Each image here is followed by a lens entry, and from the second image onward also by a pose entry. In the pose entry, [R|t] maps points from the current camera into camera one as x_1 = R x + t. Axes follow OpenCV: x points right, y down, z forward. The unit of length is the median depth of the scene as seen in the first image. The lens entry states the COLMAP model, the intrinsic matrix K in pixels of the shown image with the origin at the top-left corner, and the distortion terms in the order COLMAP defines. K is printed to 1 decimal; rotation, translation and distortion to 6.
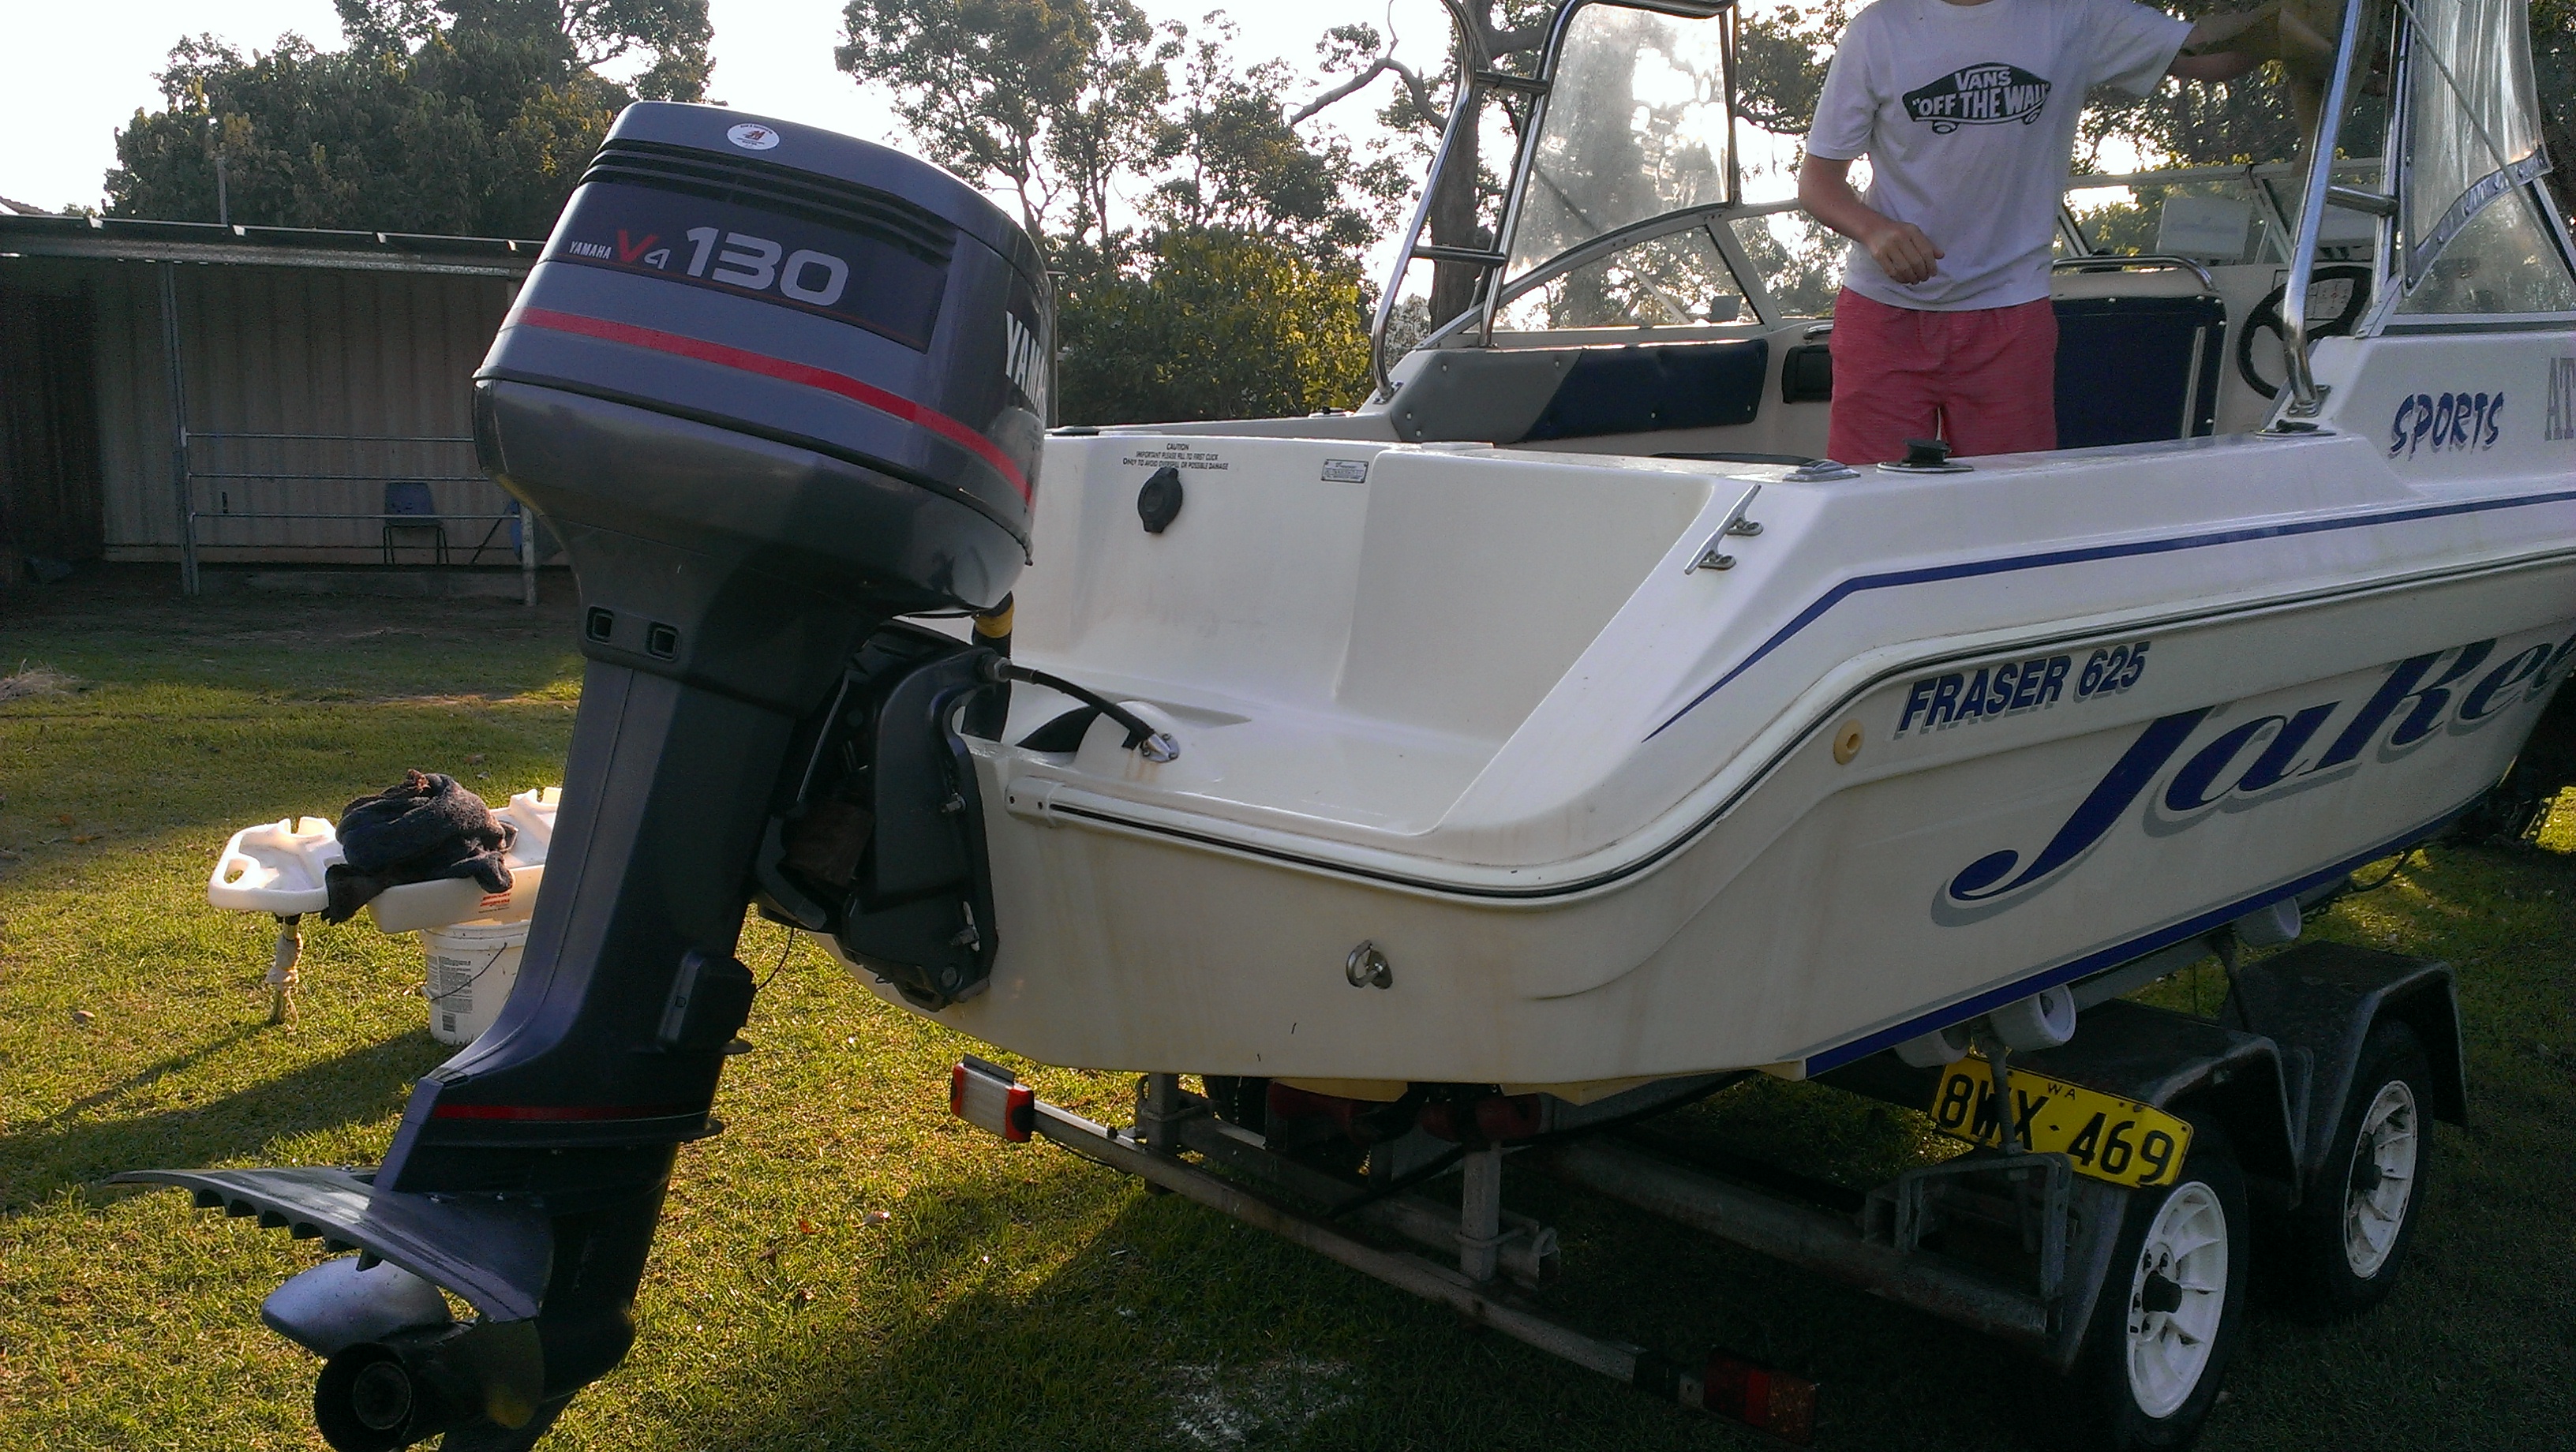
lens RADIAL K [[2120.2, 0, 1293.1], [0, 2120.2, 710.4], [0, 0, 1]] dist [0.180384, -0.299632]
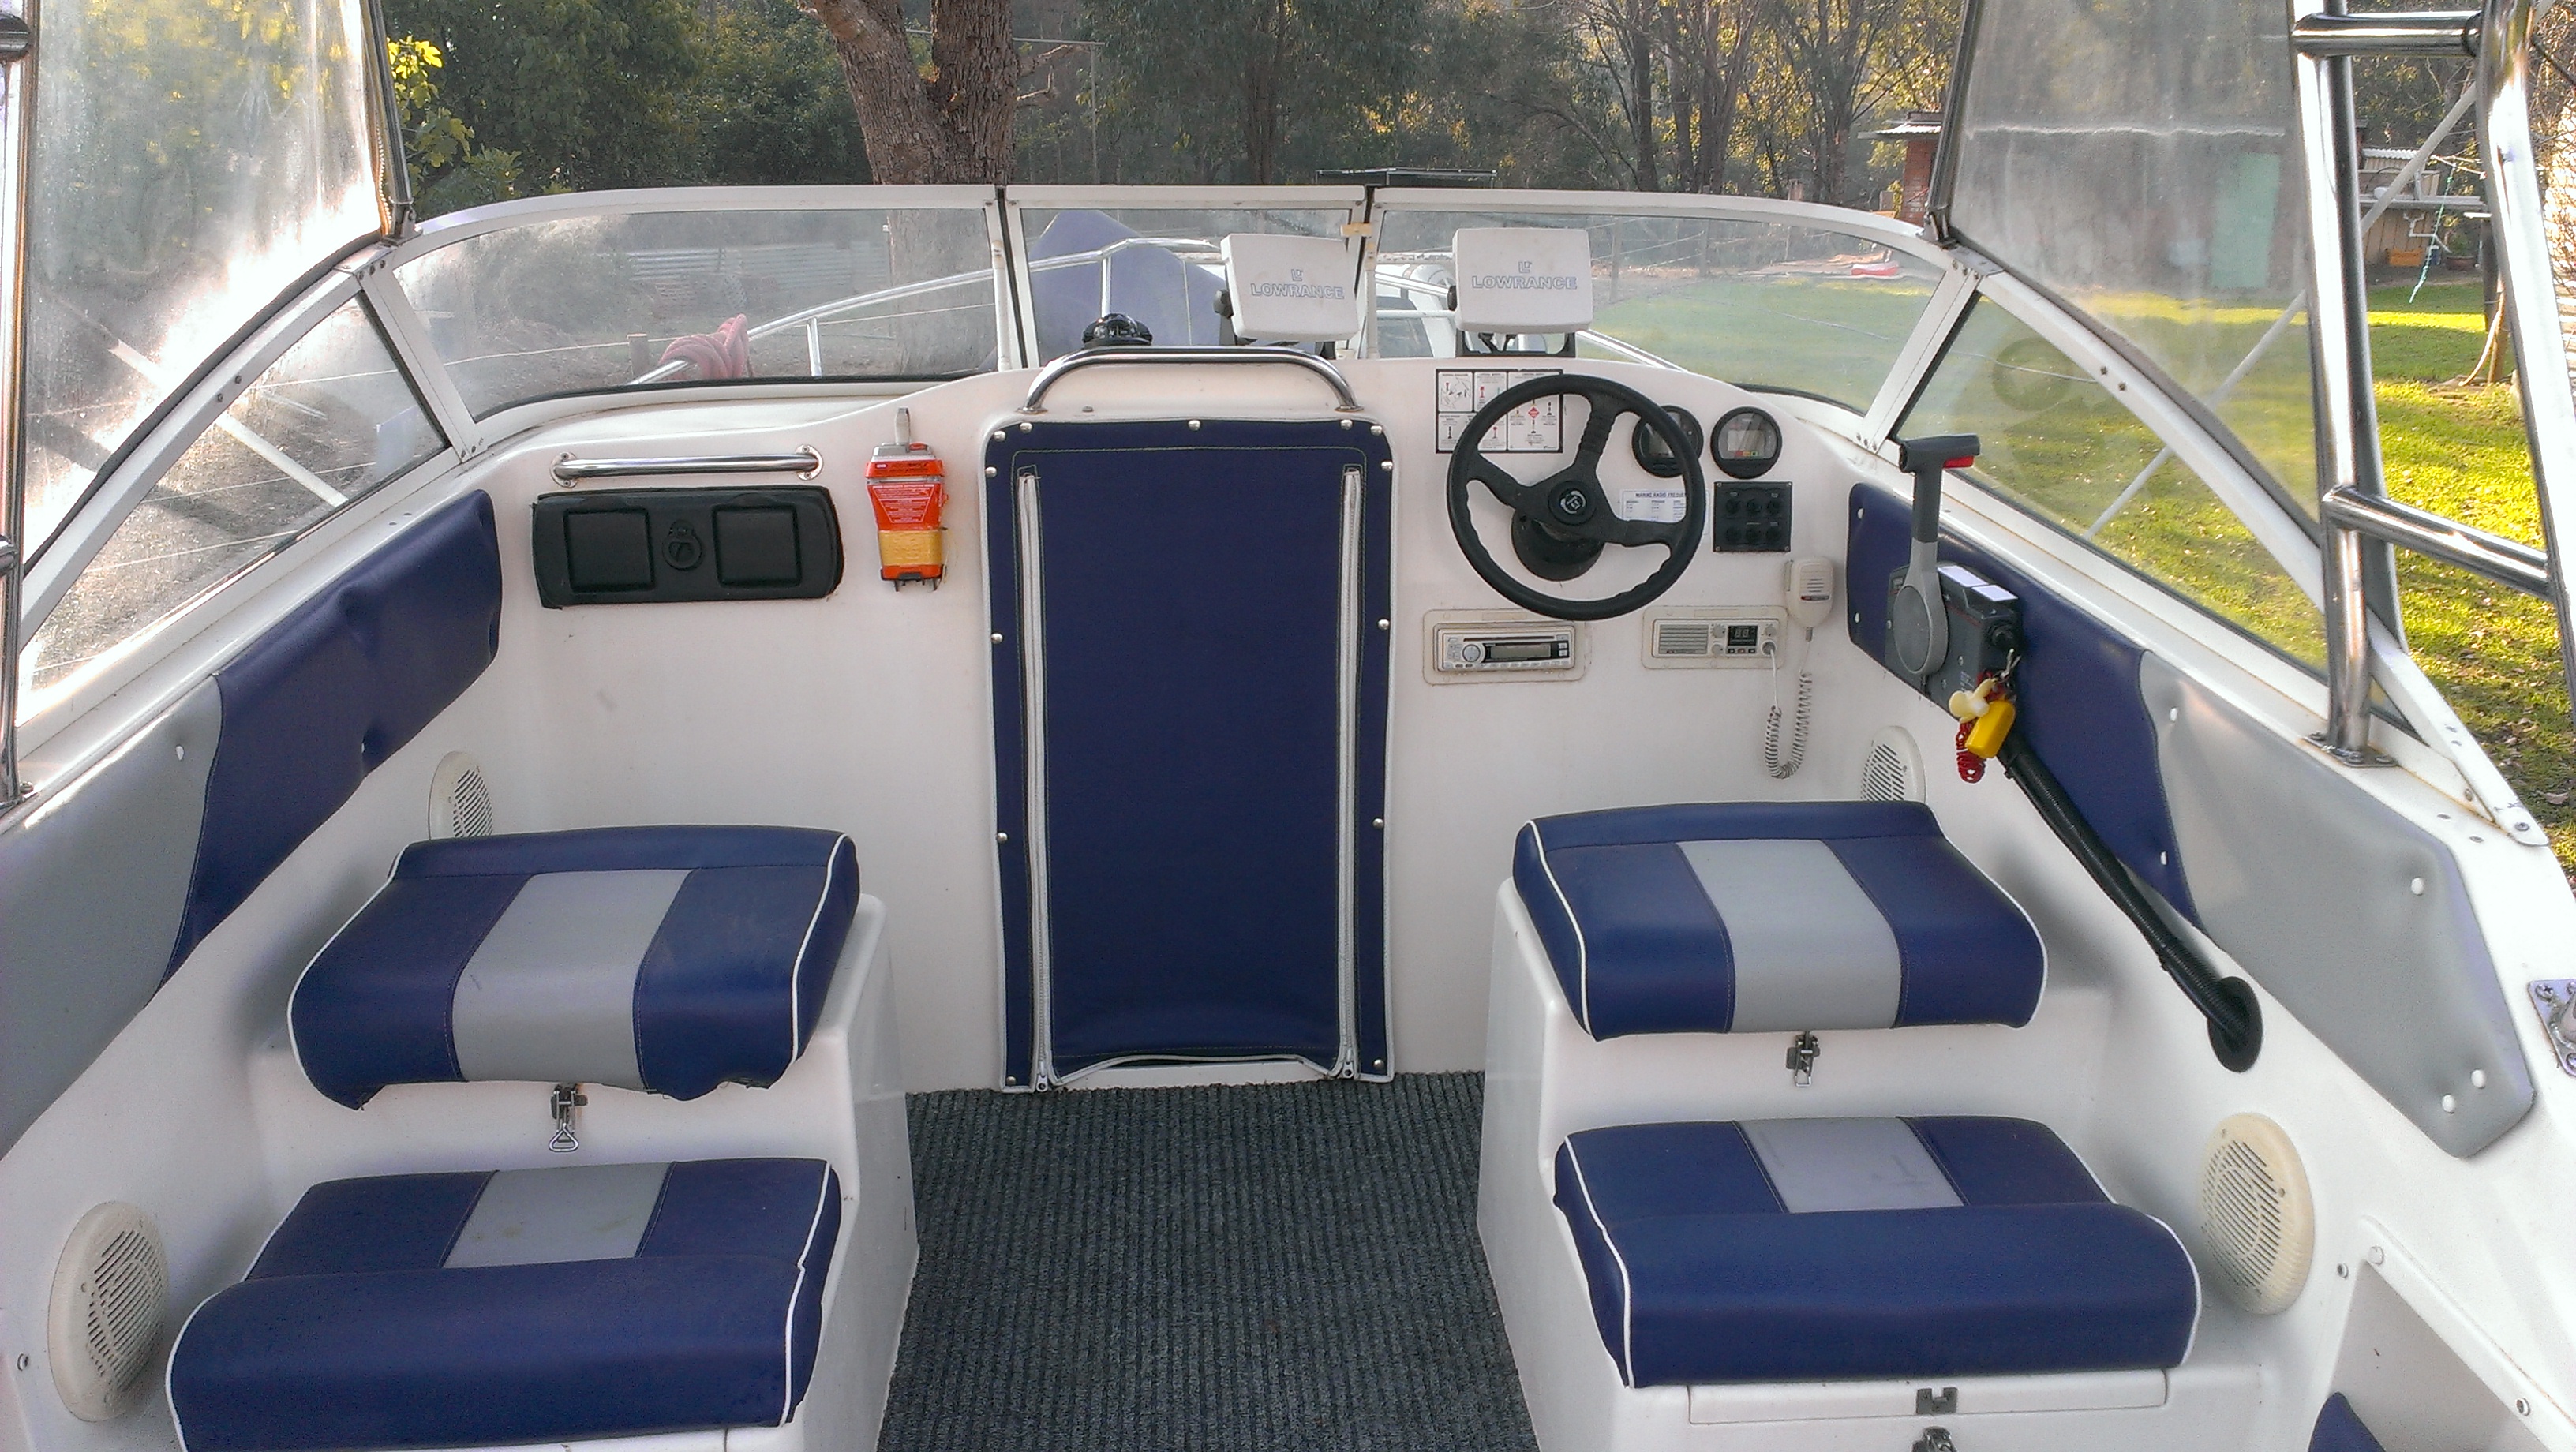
lens RADIAL K [[2120.2, 0, 1293.1], [0, 2120.2, 710.4], [0, 0, 1]] dist [0.180384, -0.299632]
pose [[0.667951, -0.229695, 0.707871, -0.028192], [0.122064, 0.972110, 0.200257, -0.309366], [-0.734126, -0.047356, 0.677360, 0.819583]]
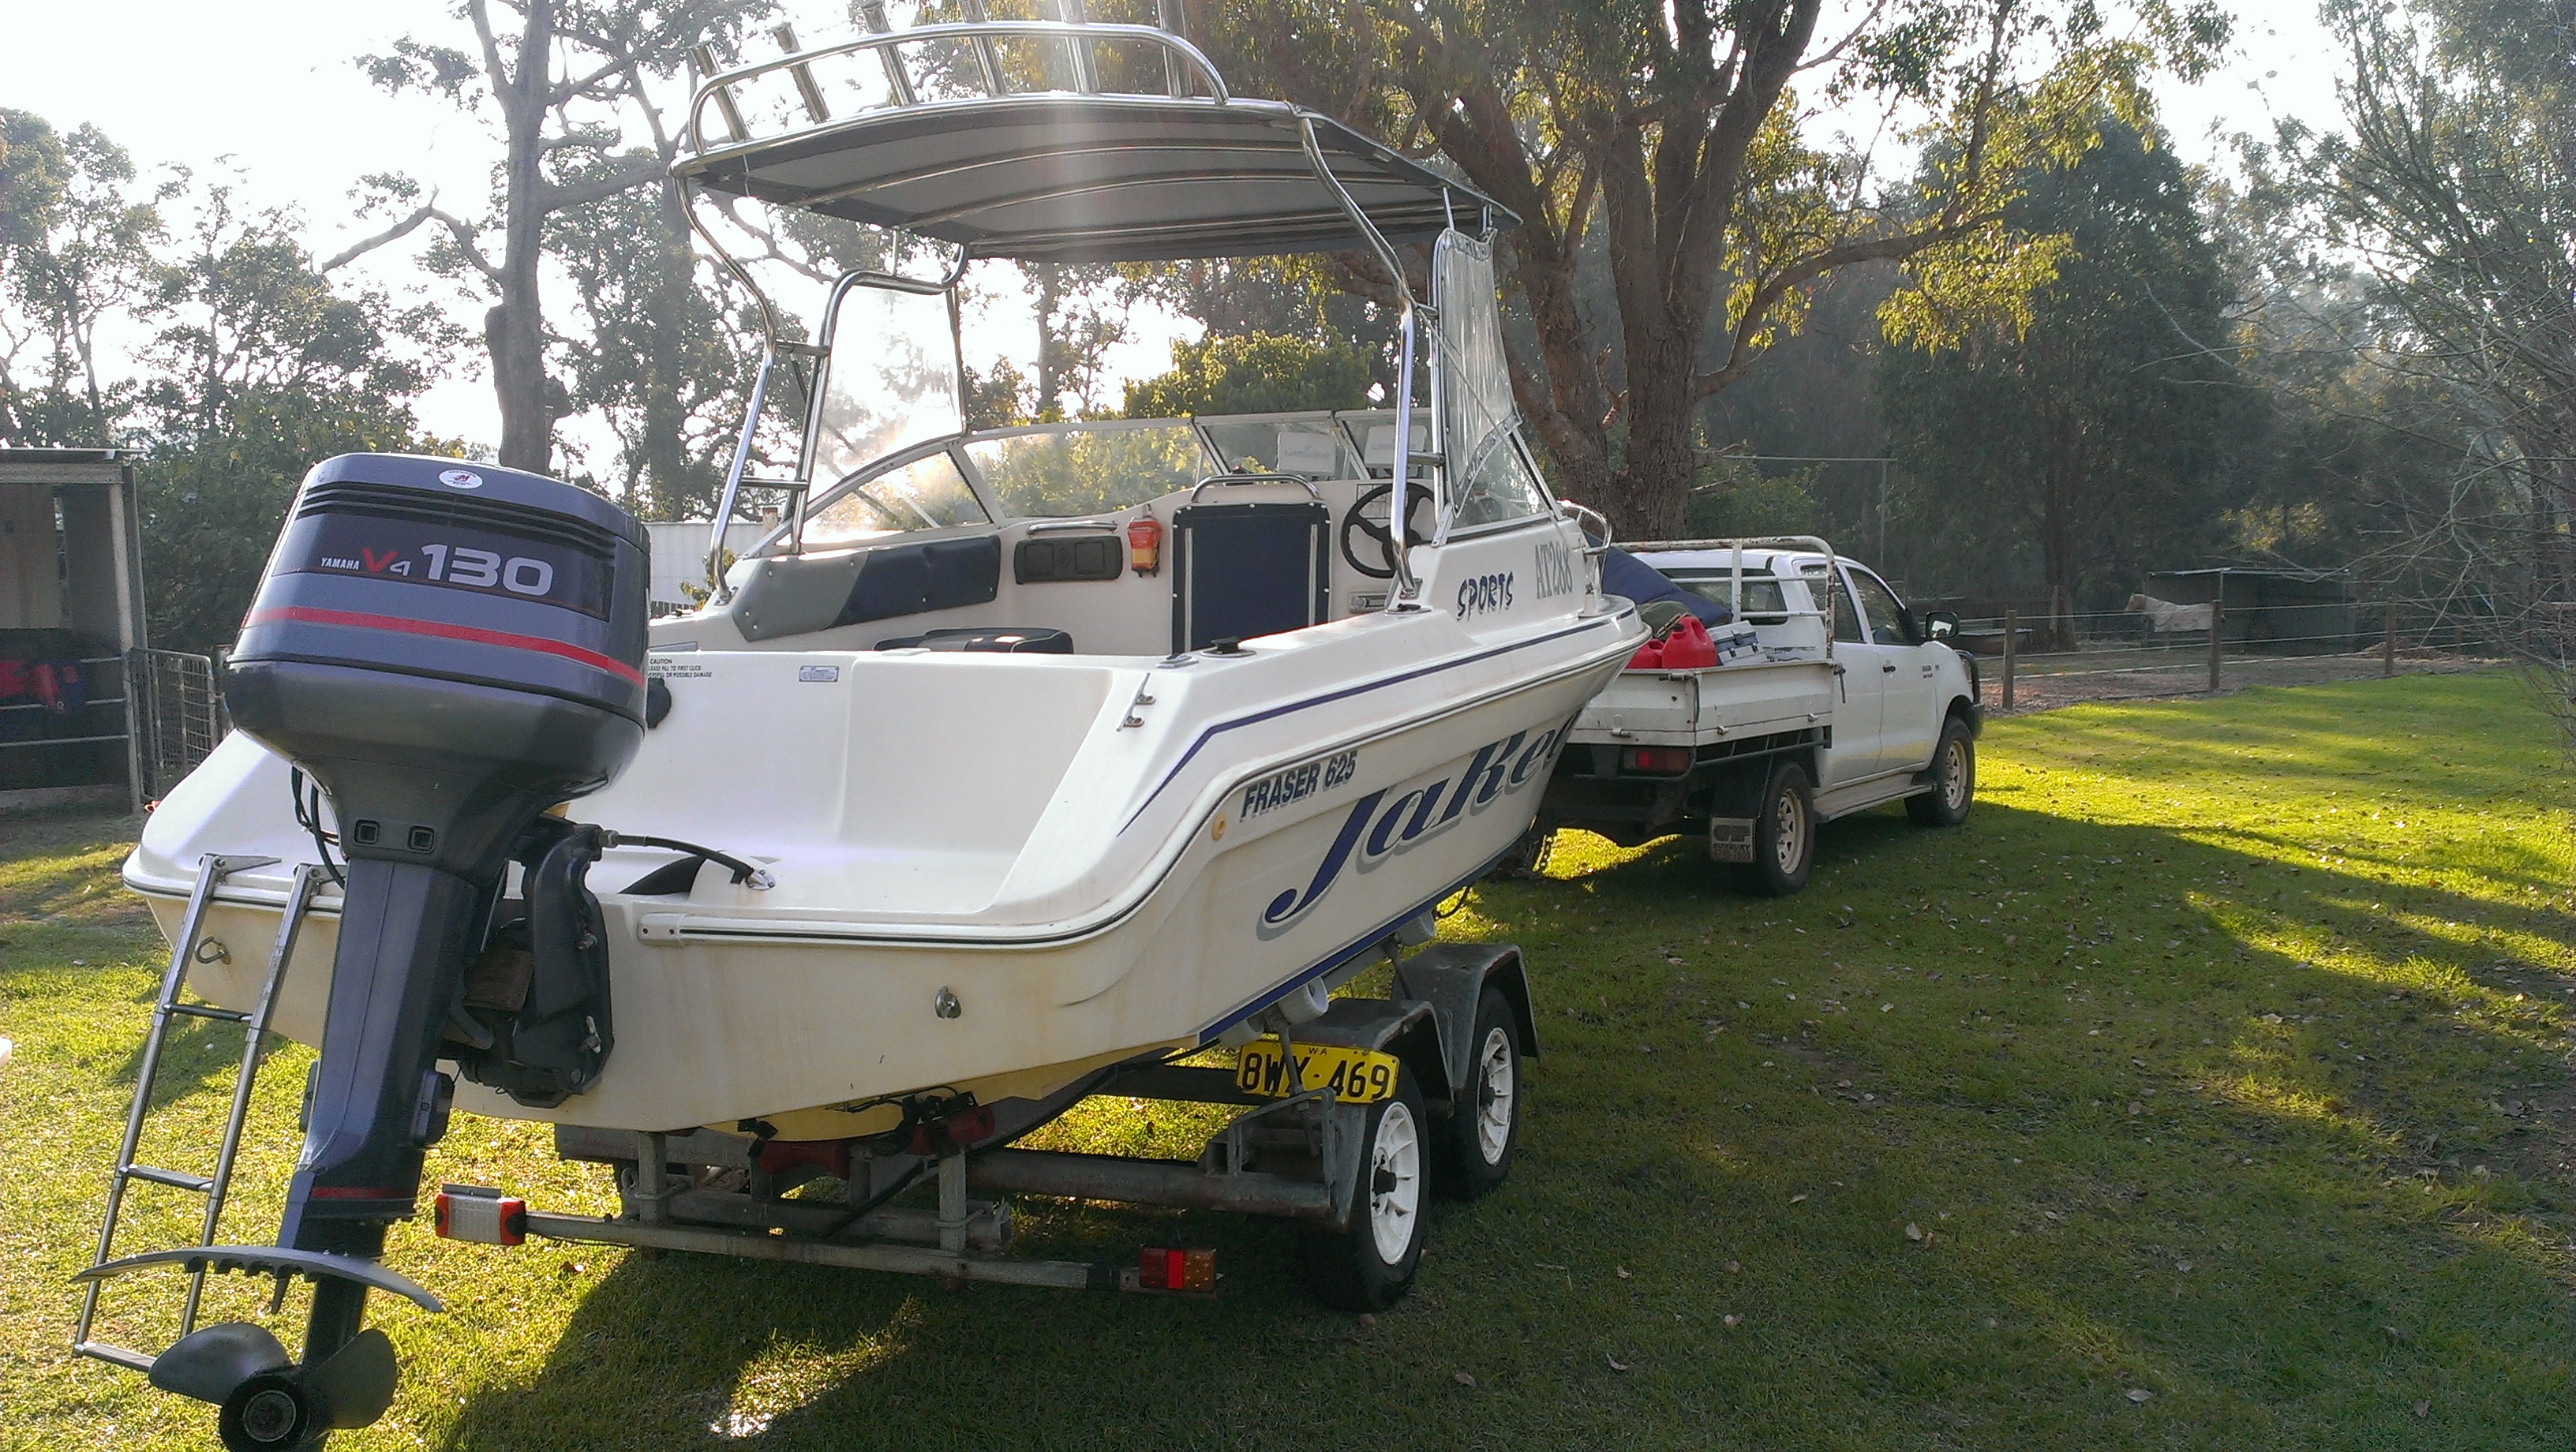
lens RADIAL K [[2120.2, 0, 1293.1], [0, 2120.2, 710.4], [0, 0, 1]] dist [0.180384, -0.299632]
pose [[0.910270, -0.074465, 0.407264, -0.222366], [0.099897, 0.994131, -0.041511, -0.000360], [-0.401783, 0.078471, 0.912367, -0.328801]]
